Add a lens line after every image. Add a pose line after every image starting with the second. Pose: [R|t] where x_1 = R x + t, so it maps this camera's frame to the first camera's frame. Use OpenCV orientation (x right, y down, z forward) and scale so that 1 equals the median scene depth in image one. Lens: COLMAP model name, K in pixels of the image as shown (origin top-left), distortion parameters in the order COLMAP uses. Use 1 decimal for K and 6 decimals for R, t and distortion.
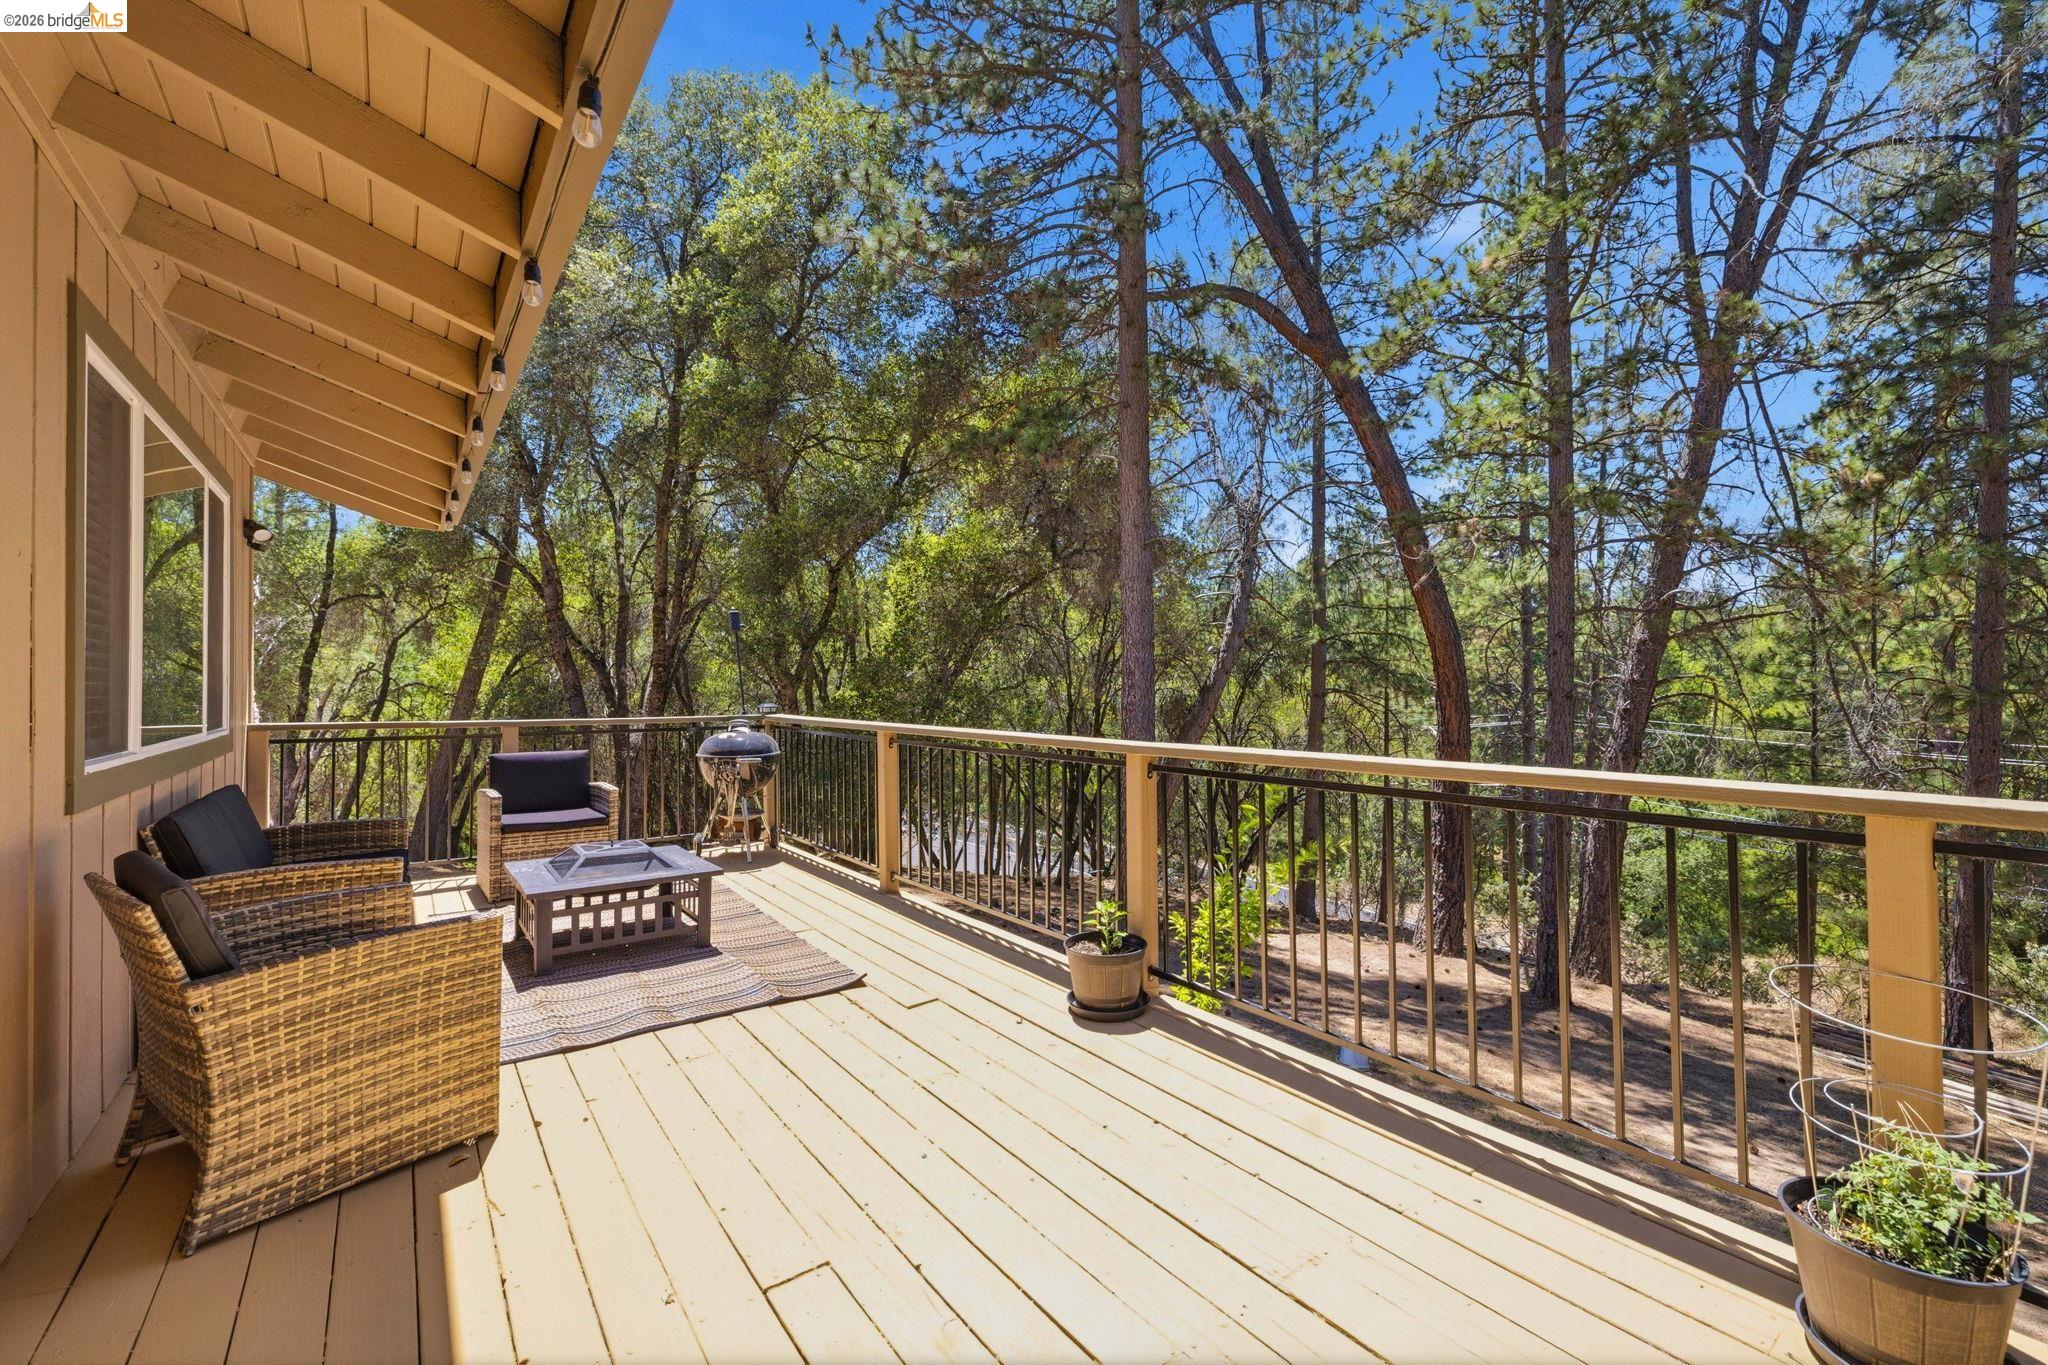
lens RADIAL K [[873.2, 0, 1041.2], [0, 873.2, 669.1], [0, 0, 1]] dist [0.000856, 0.000053]
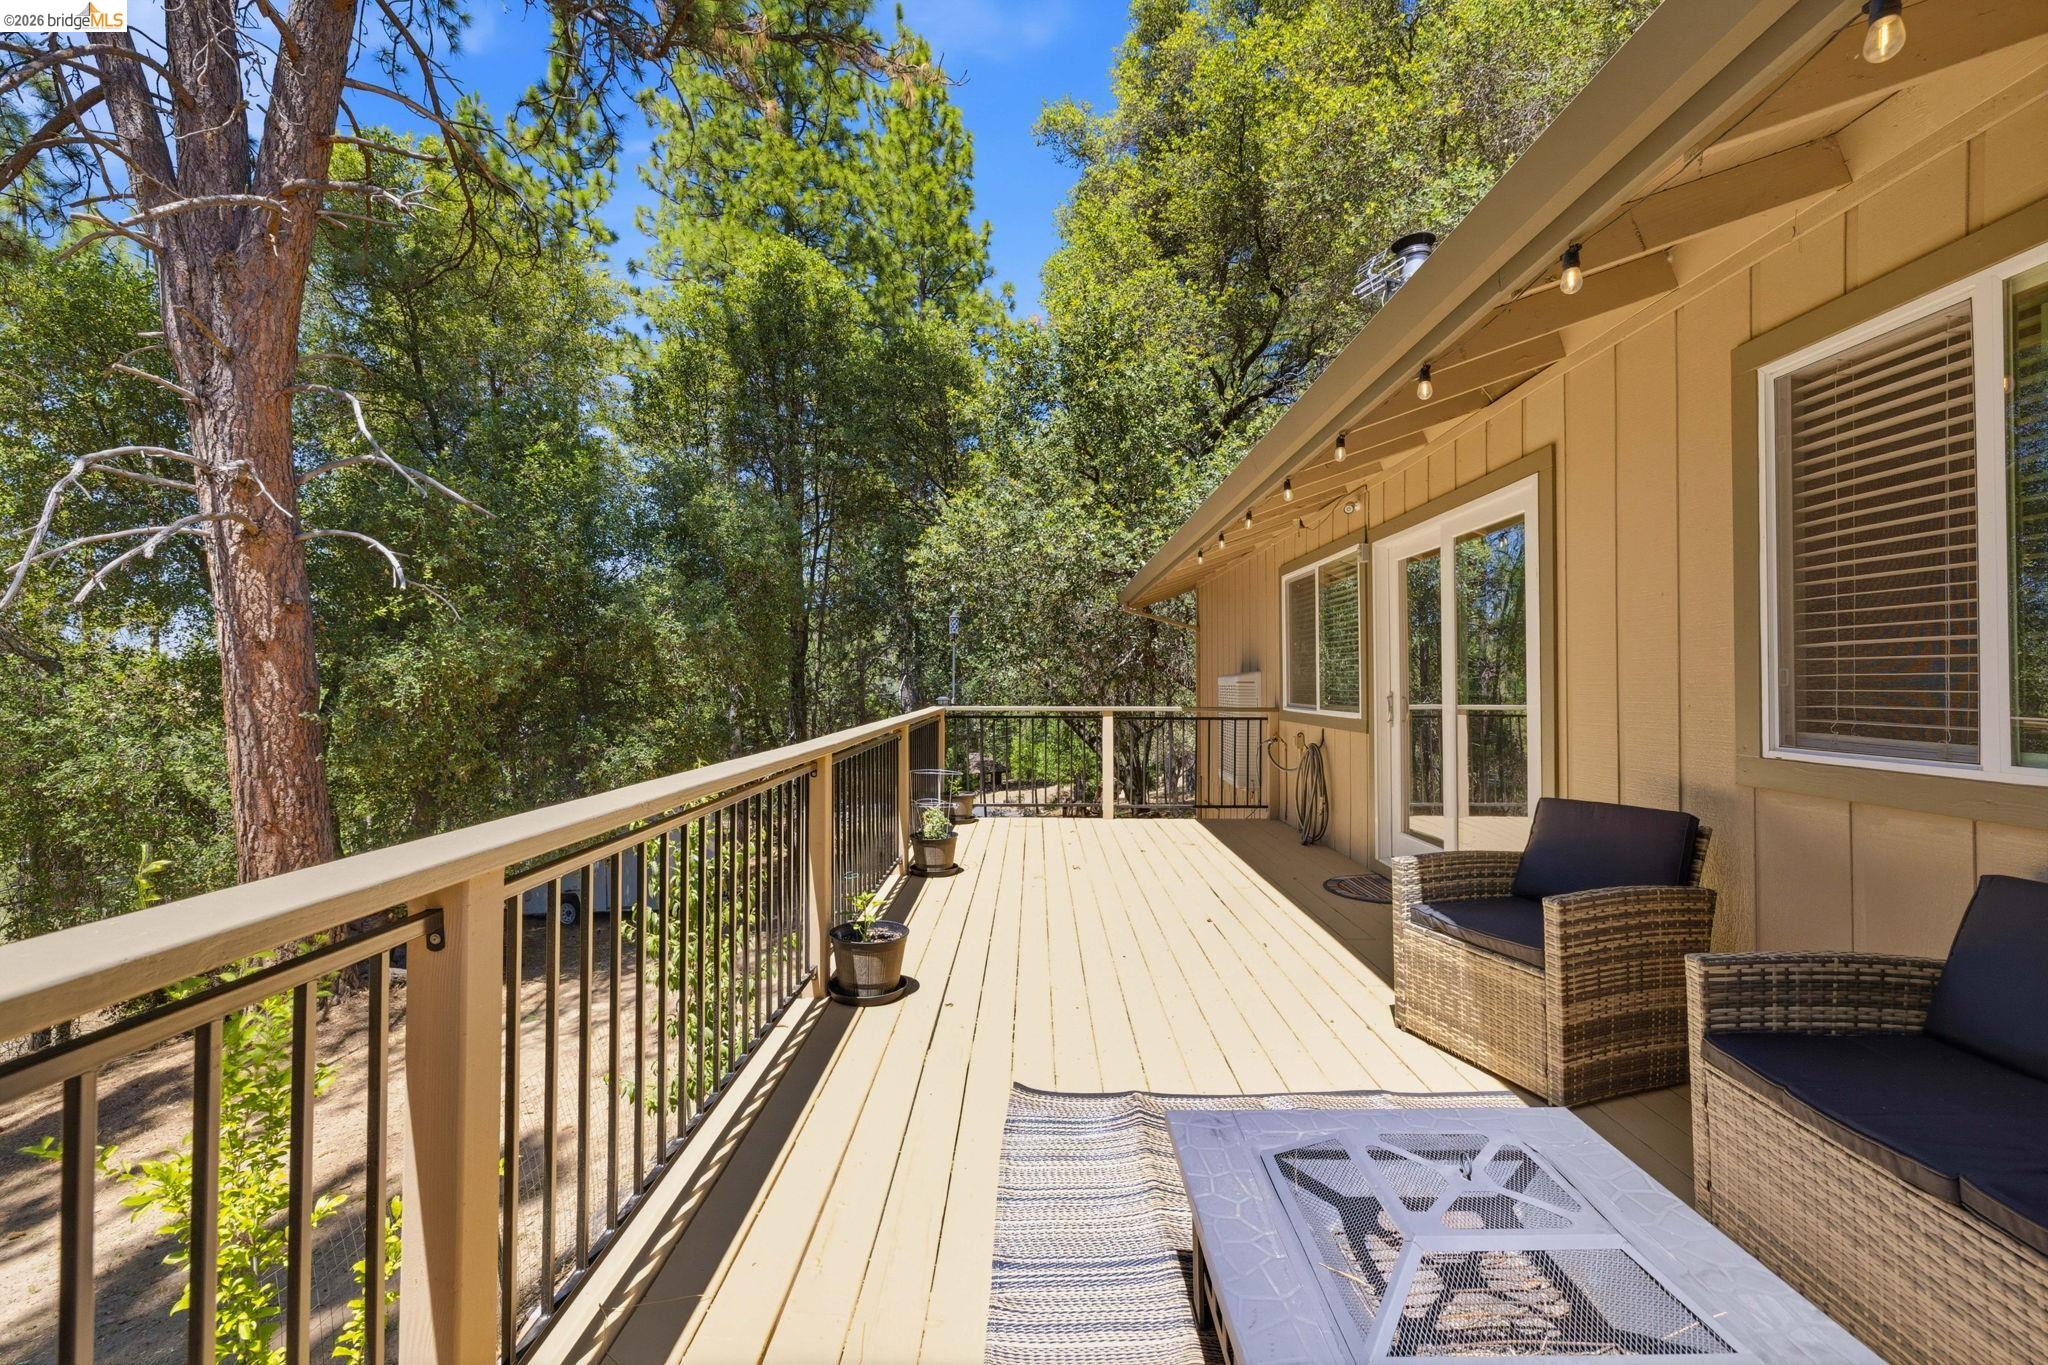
lens RADIAL K [[855.7, 0, 1027.0], [0, 855.7, 674.4], [0, 0, 1]] dist [-0.000552, -0.000565]
pose [[-0.795324, 0.009650, 0.606108, -0.161442], [-0.003605, 0.999780, -0.020648, 0.007509], [-0.606174, -0.018607, -0.795115, 0.400098]]
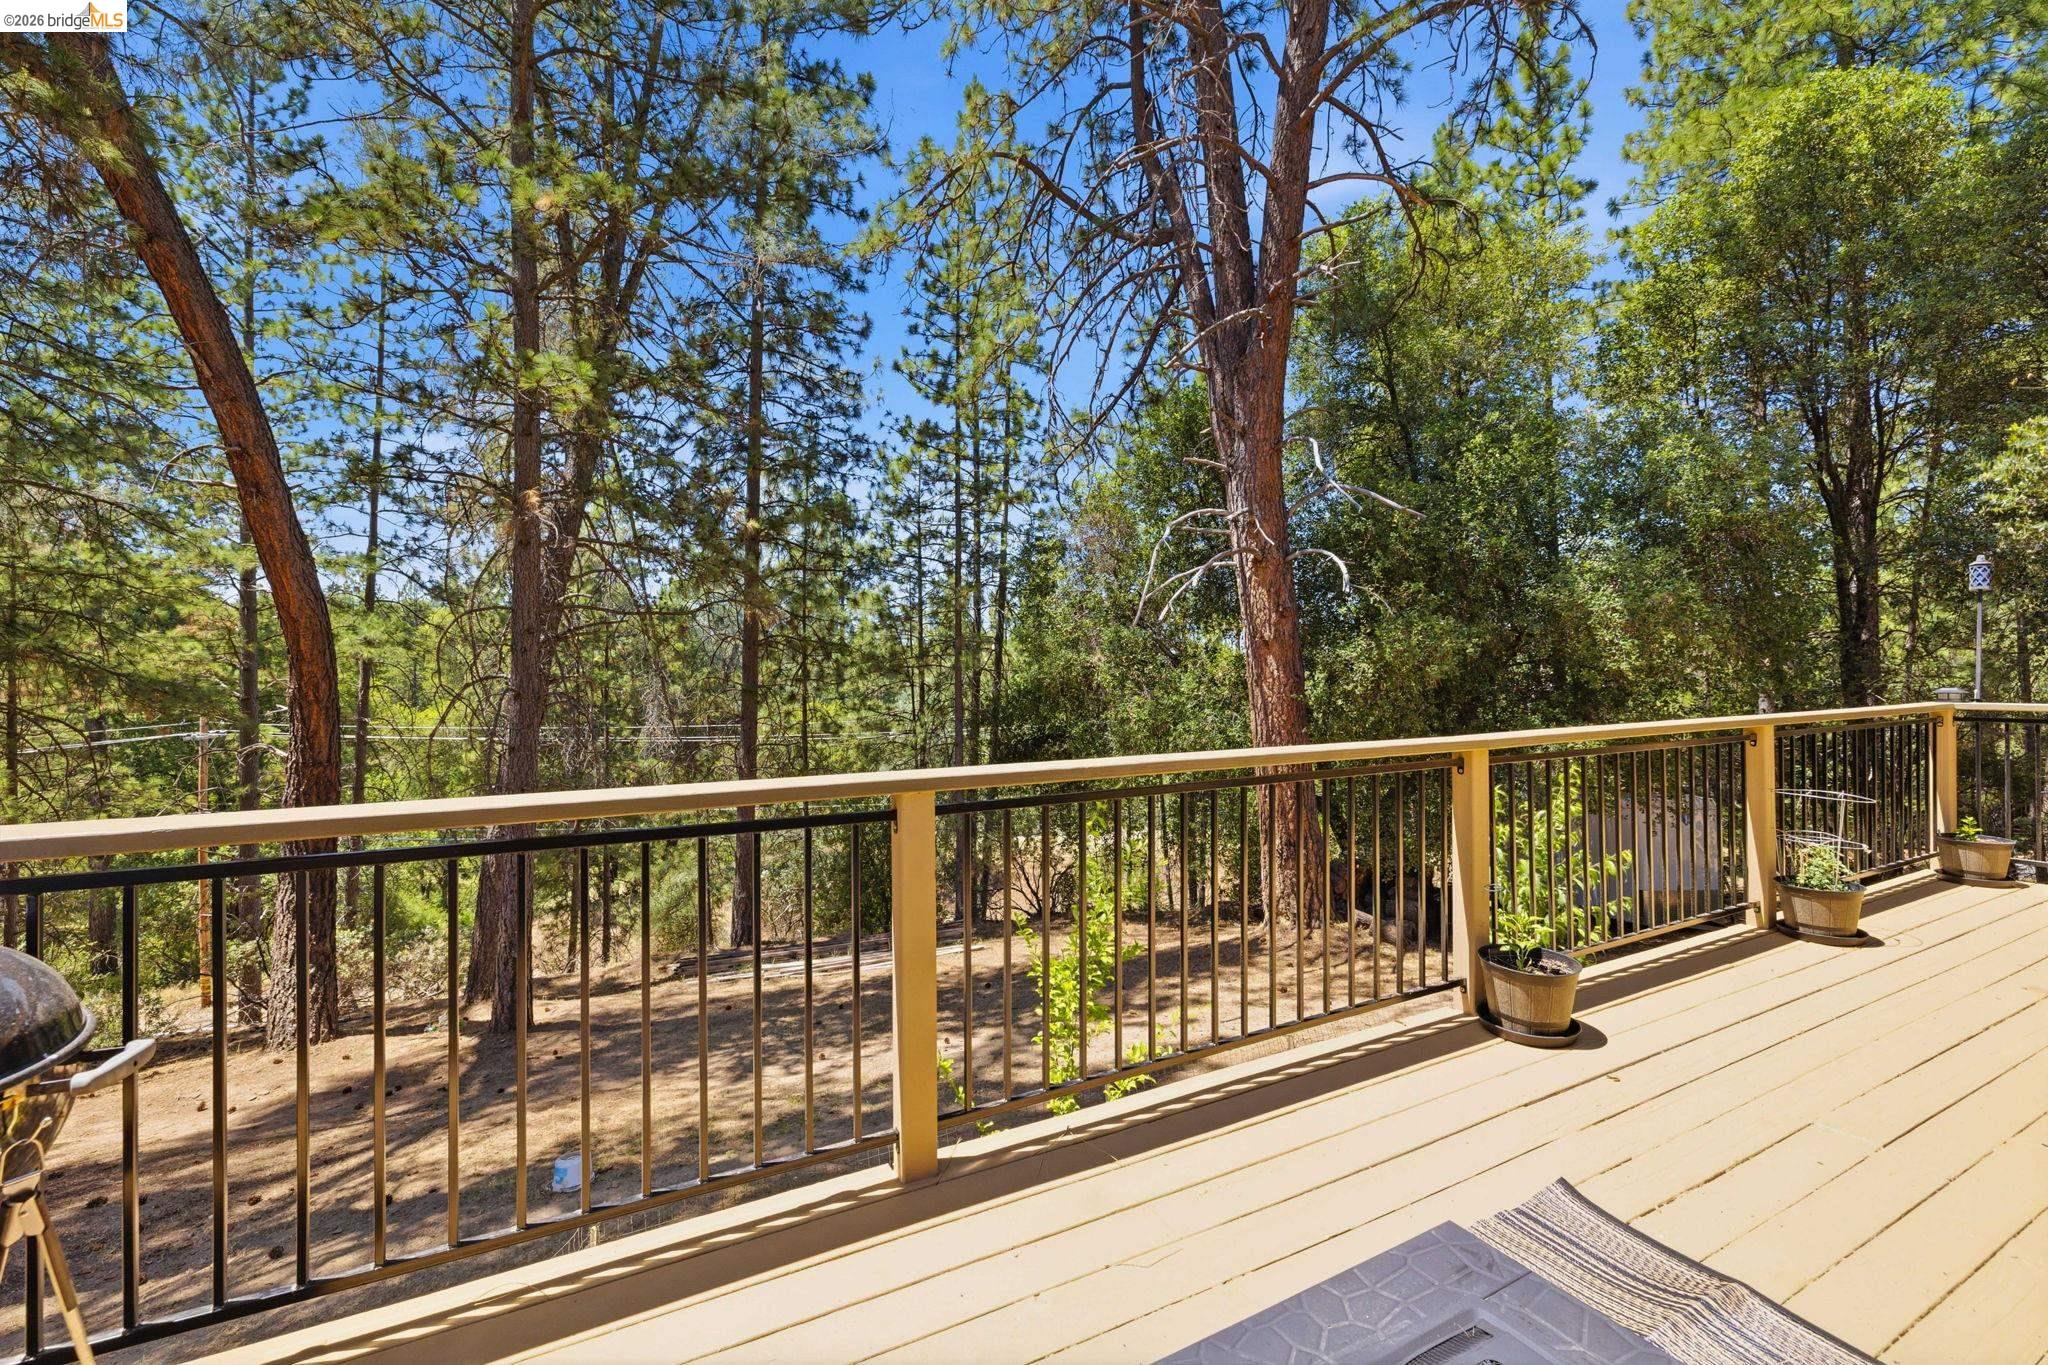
lens RADIAL K [[855.7, 0, 1027.0], [0, 855.7, 674.4], [0, 0, 1]] dist [-0.000552, -0.000565]
pose [[0.164847, 0.001416, 0.986318, -0.204321], [-0.003116, 0.999995, -0.000915, 0.006809], [-0.986314, -0.002923, 0.164851, 0.319620]]
